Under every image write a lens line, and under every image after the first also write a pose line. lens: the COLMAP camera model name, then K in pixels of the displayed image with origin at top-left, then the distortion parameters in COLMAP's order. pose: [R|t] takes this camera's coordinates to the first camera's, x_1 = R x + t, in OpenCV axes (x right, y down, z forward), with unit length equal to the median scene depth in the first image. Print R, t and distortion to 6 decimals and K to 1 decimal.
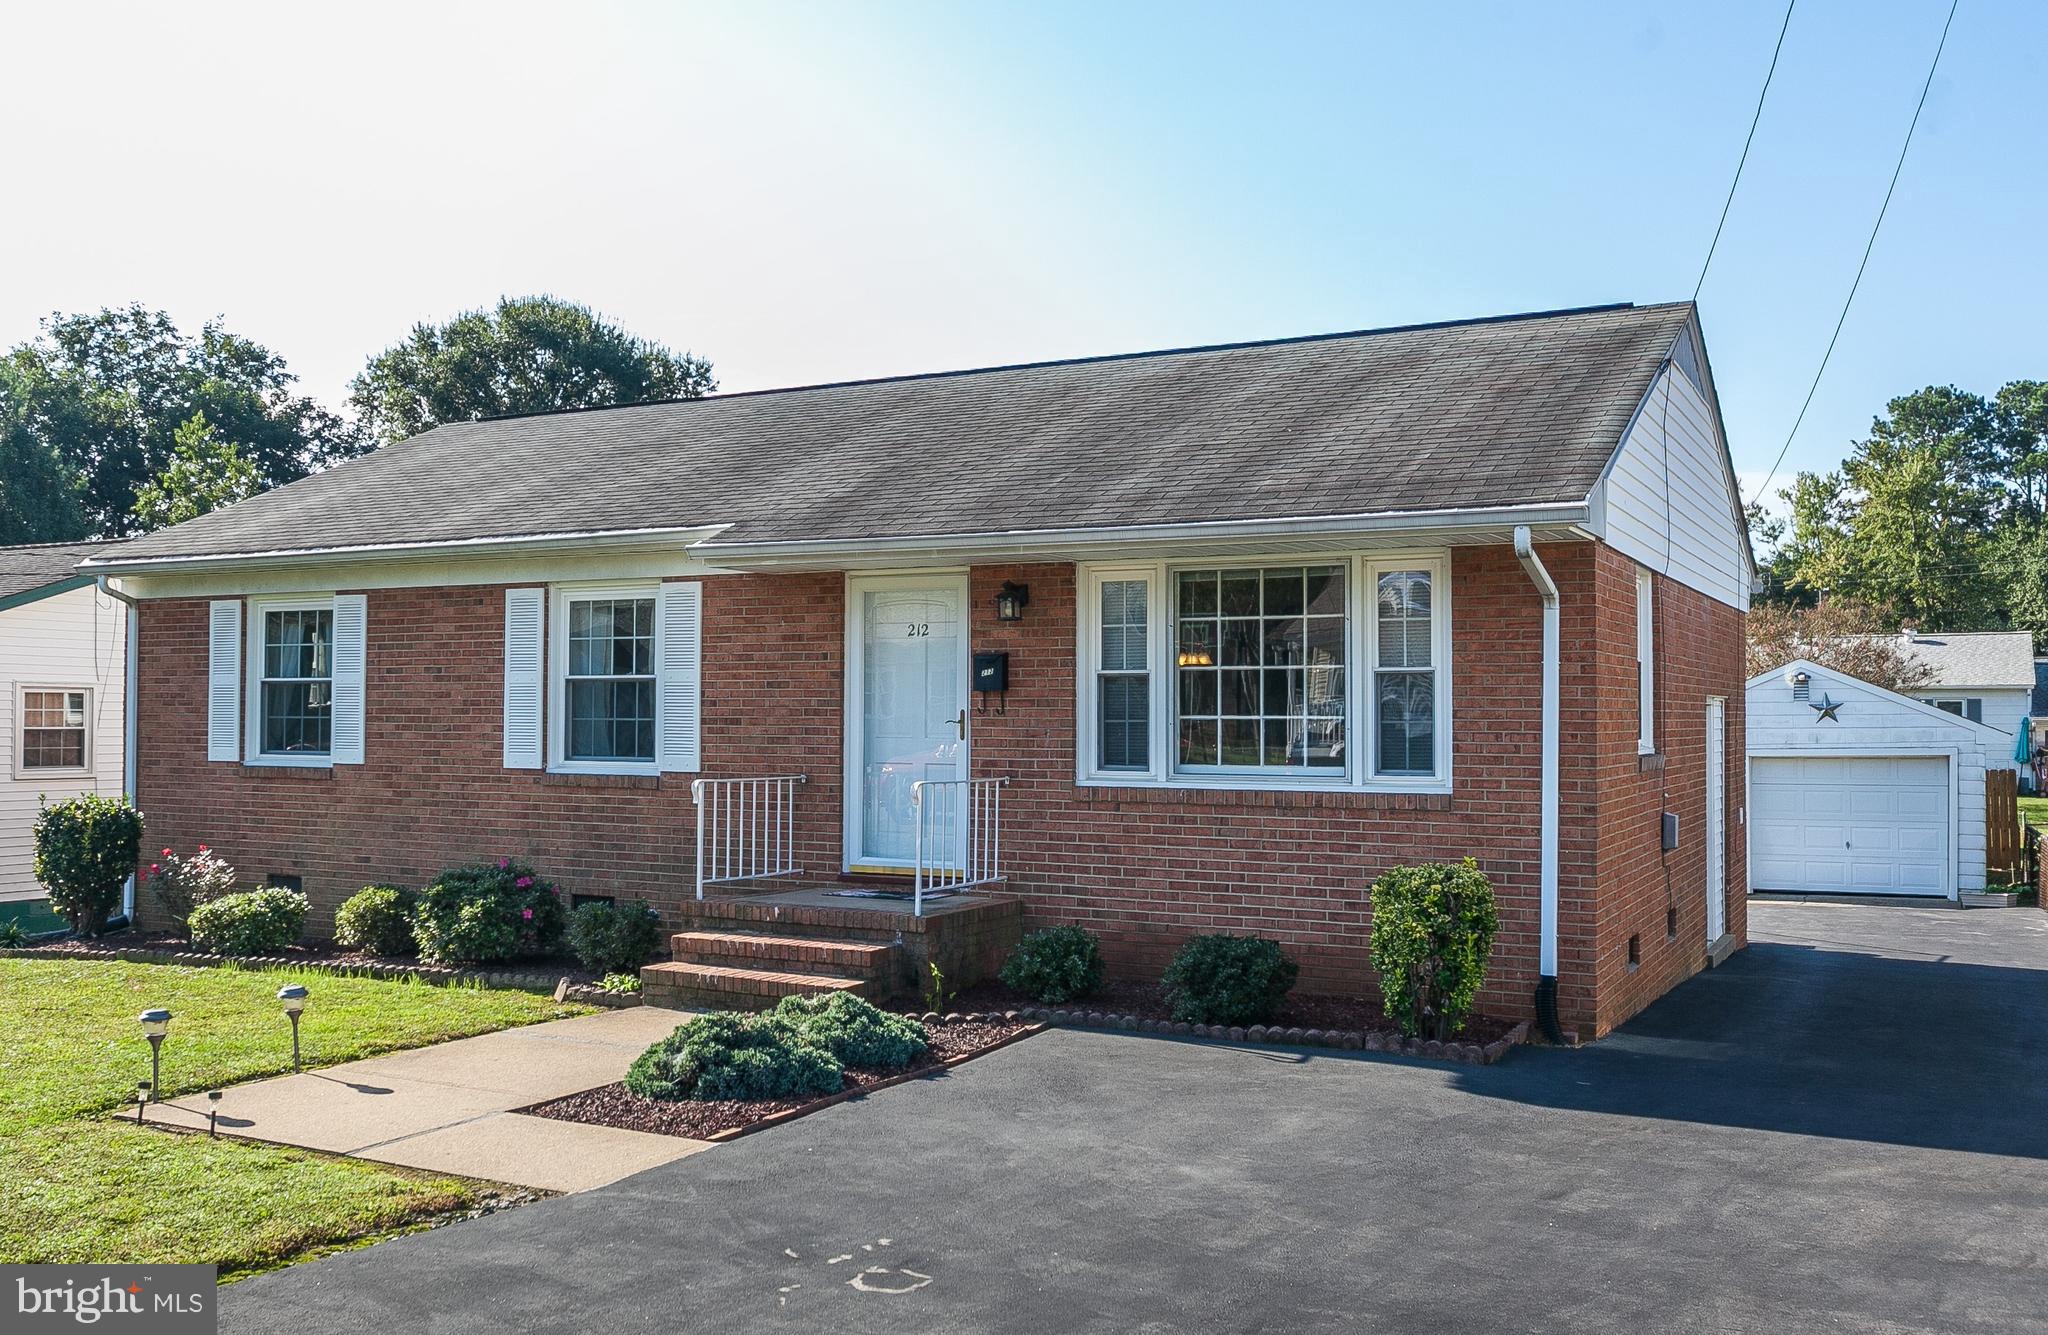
lens RADIAL K [[1841.1, 0, 913.1], [0, 1841.1, 667.1], [0, 0, 1]] dist [-0.027226, -0.007550]
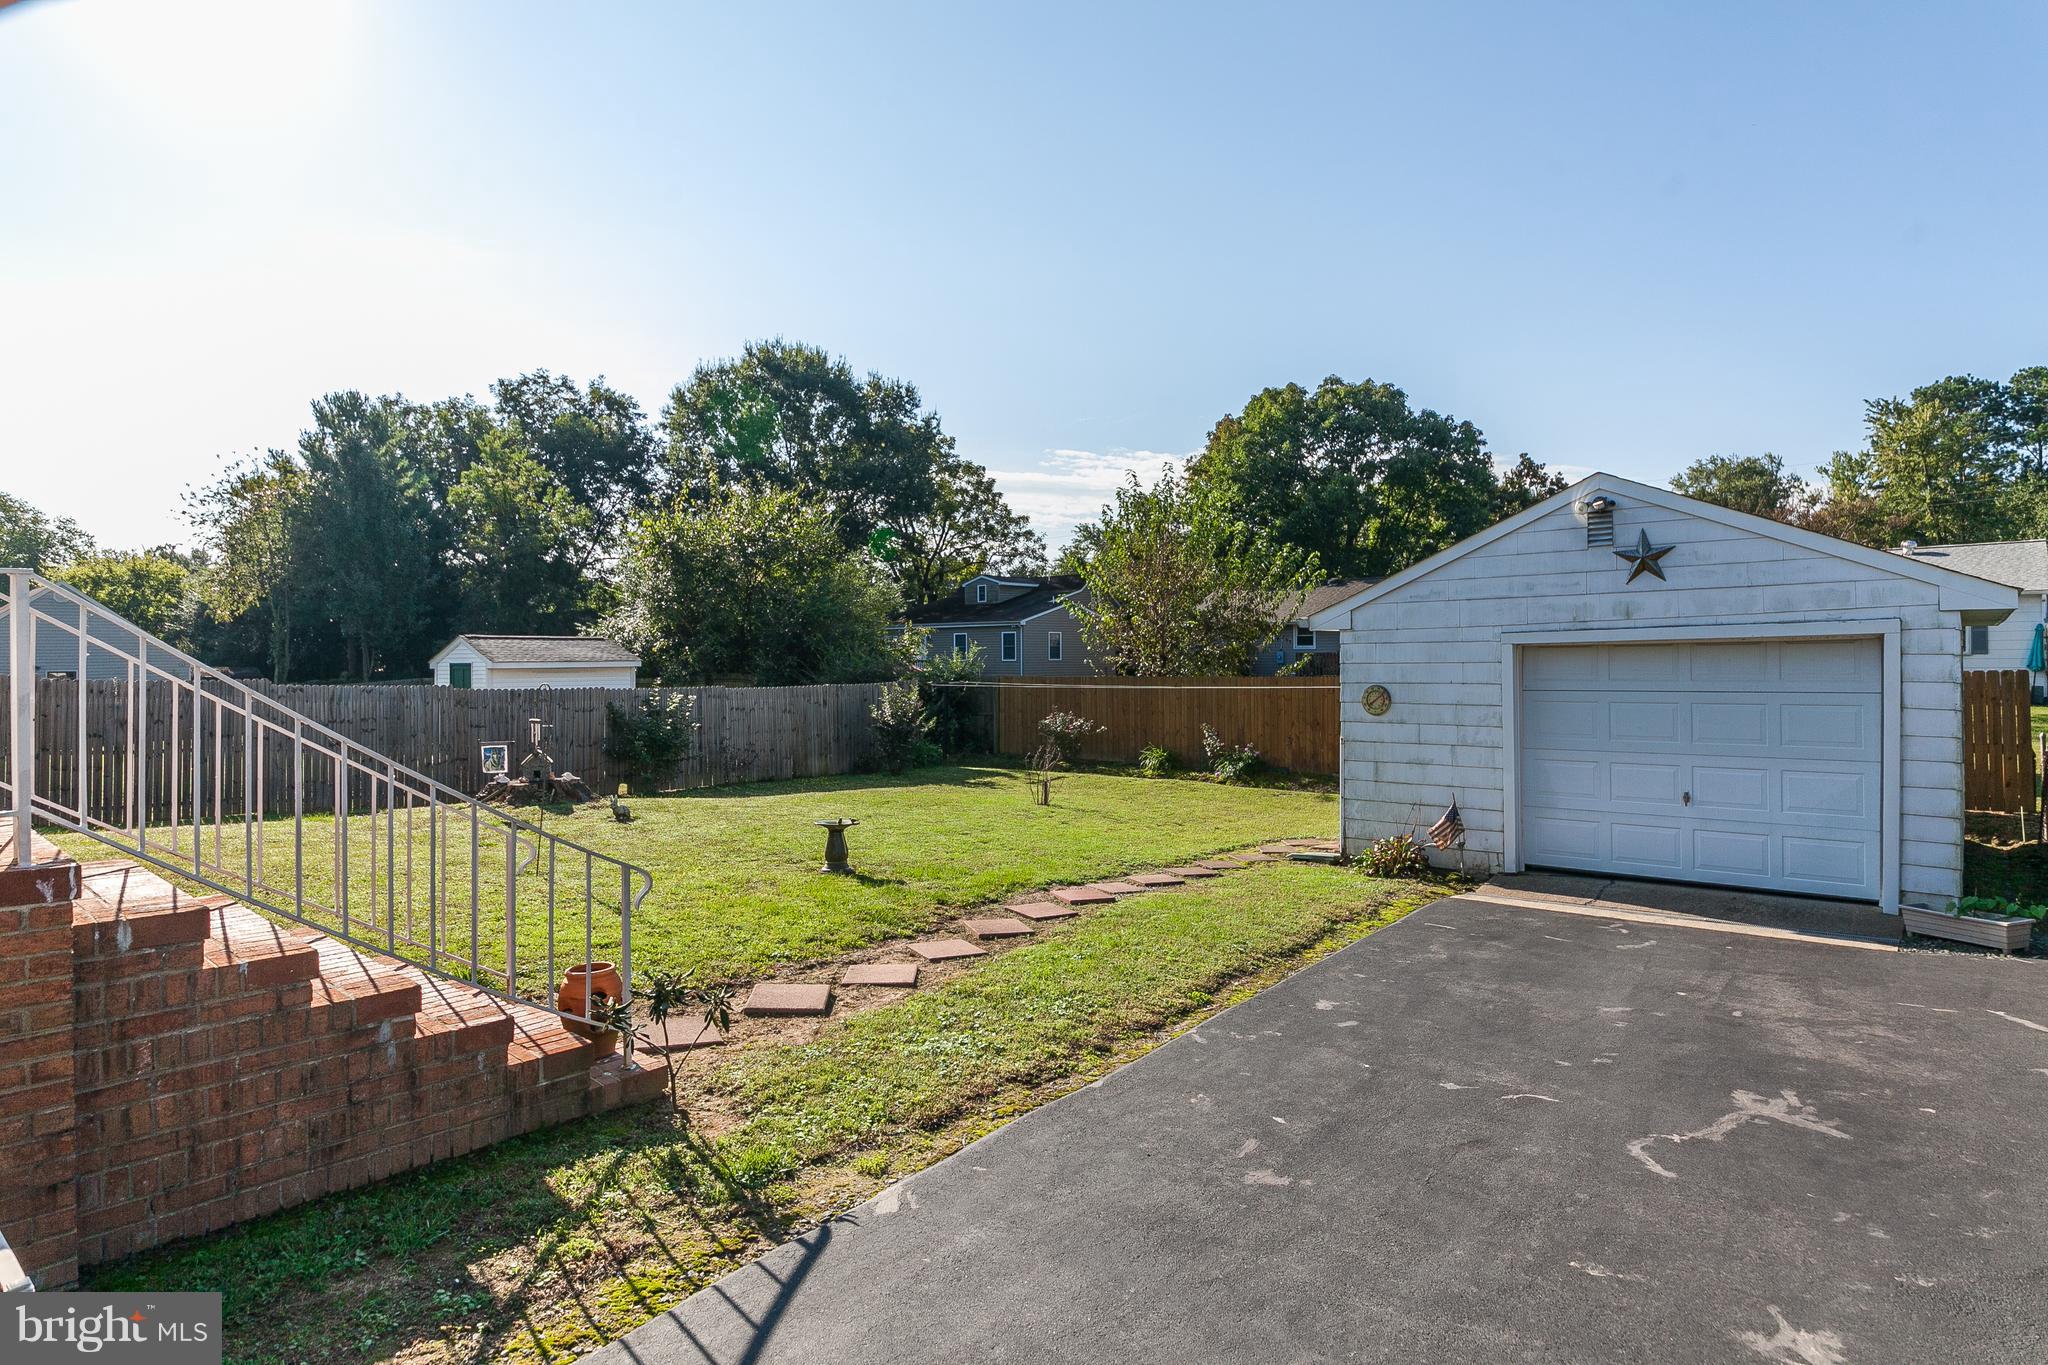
lens RADIAL K [[1104.3, 0, 1025.6], [0, 1104.3, 652.3], [0, 0, 1]] dist [-0.021678, 0.000671]
pose [[0.979716, -0.011699, -0.200049, 0.124266], [0.016386, 0.999628, 0.021789, 0.013610], [0.199720, -0.024625, 0.979544, 0.205433]]
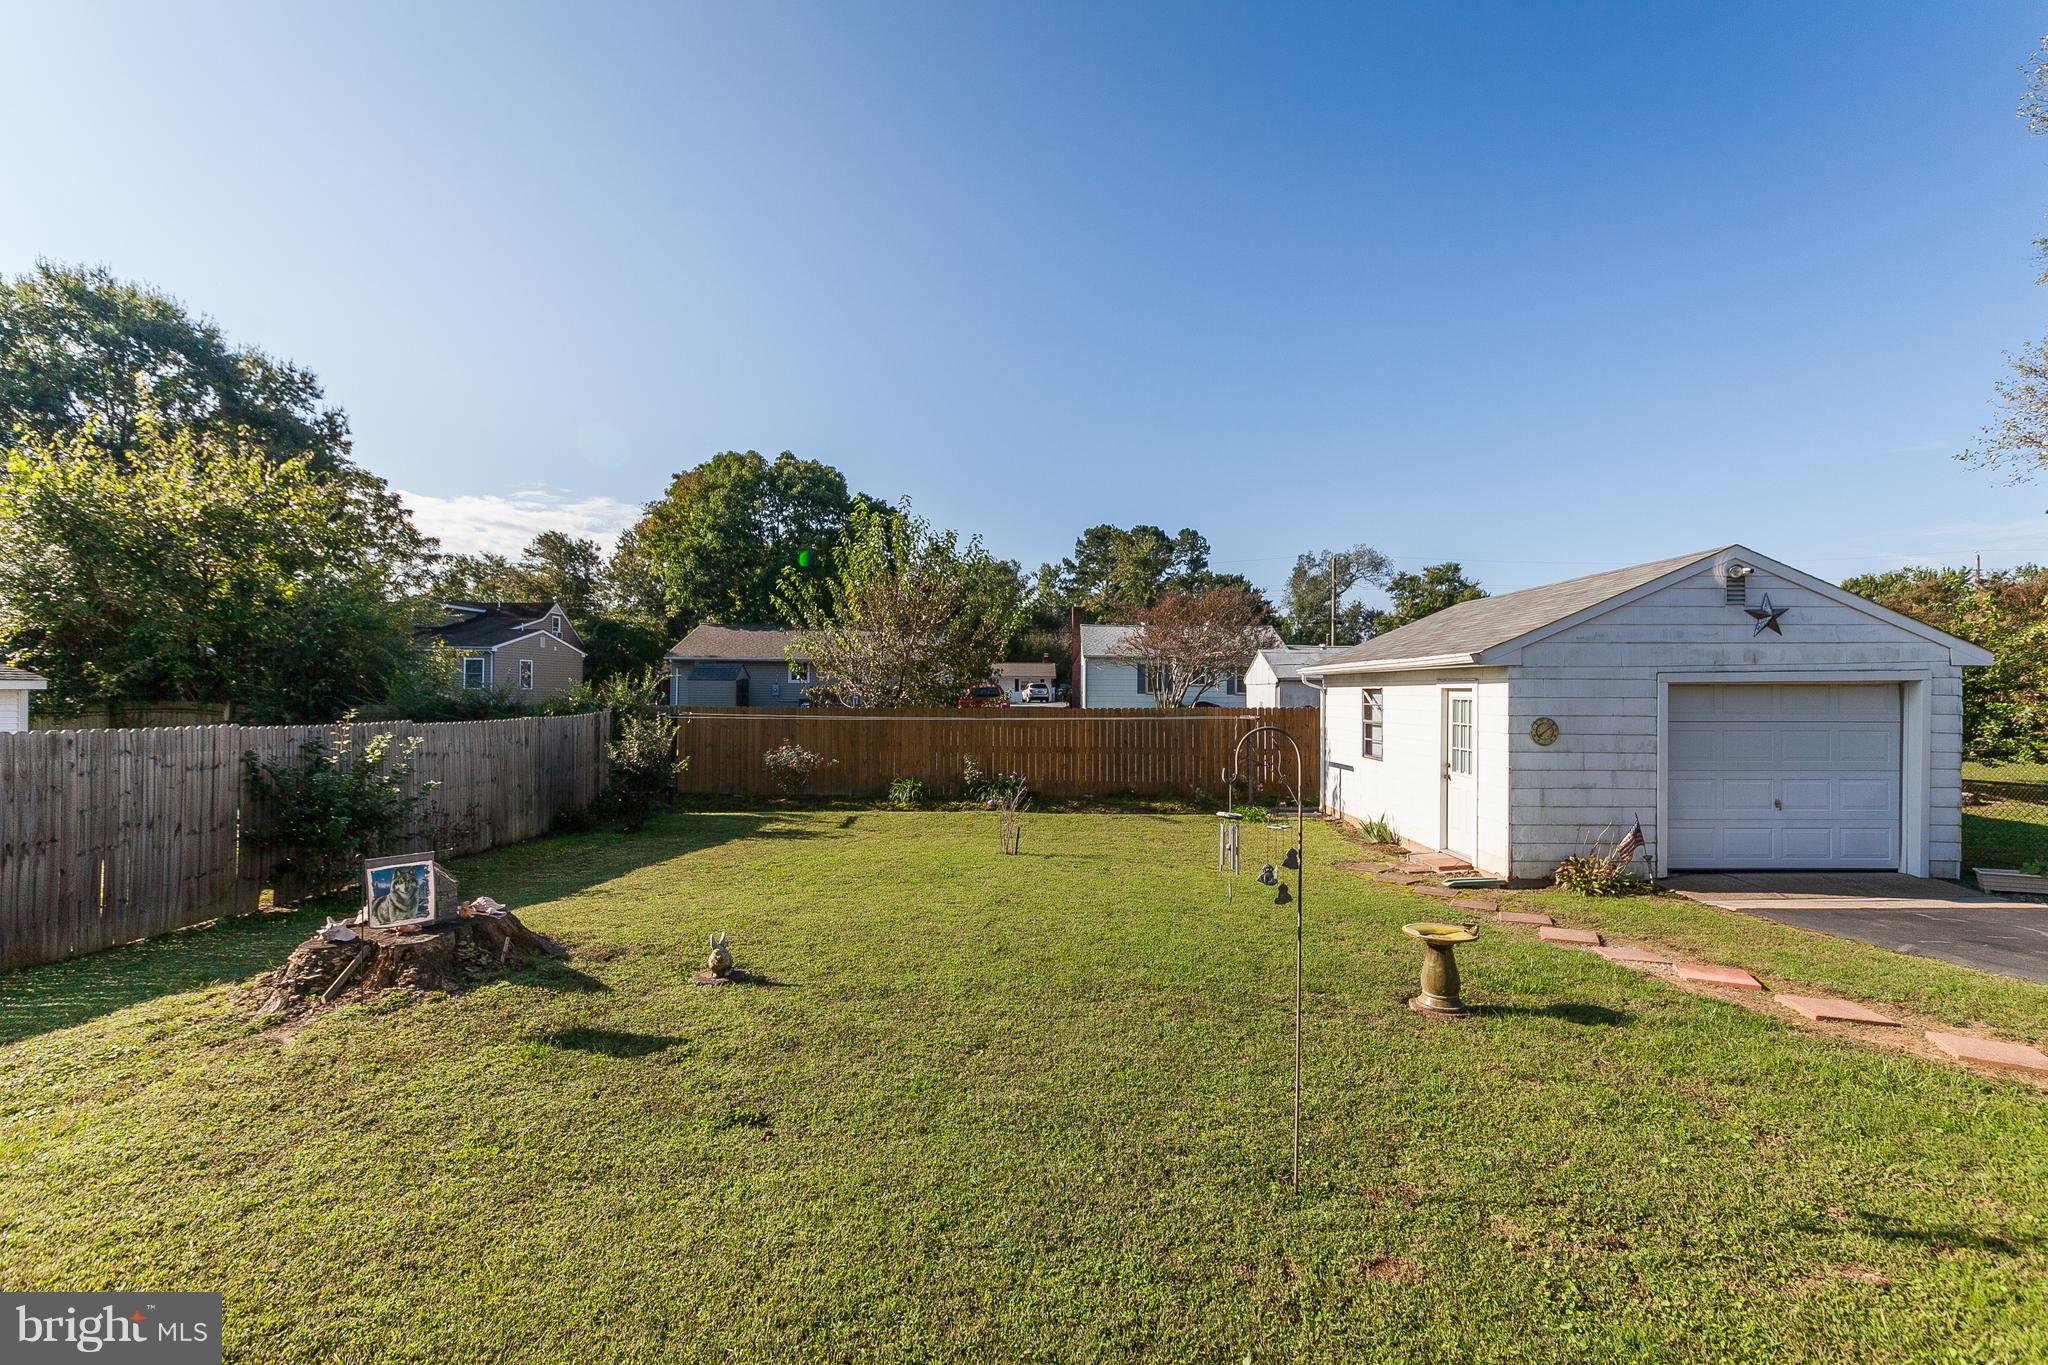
lens RADIAL K [[867.1, 0, 1029.2], [0, 867.1, 685.9], [0, 0, 1]] dist [-0.013008, 0.000341]
pose [[0.876698, 0.007139, 0.480988, 0.027448], [-0.018380, 0.999657, 0.018663, 0.016089], [-0.480690, -0.025203, 0.876528, 0.276306]]
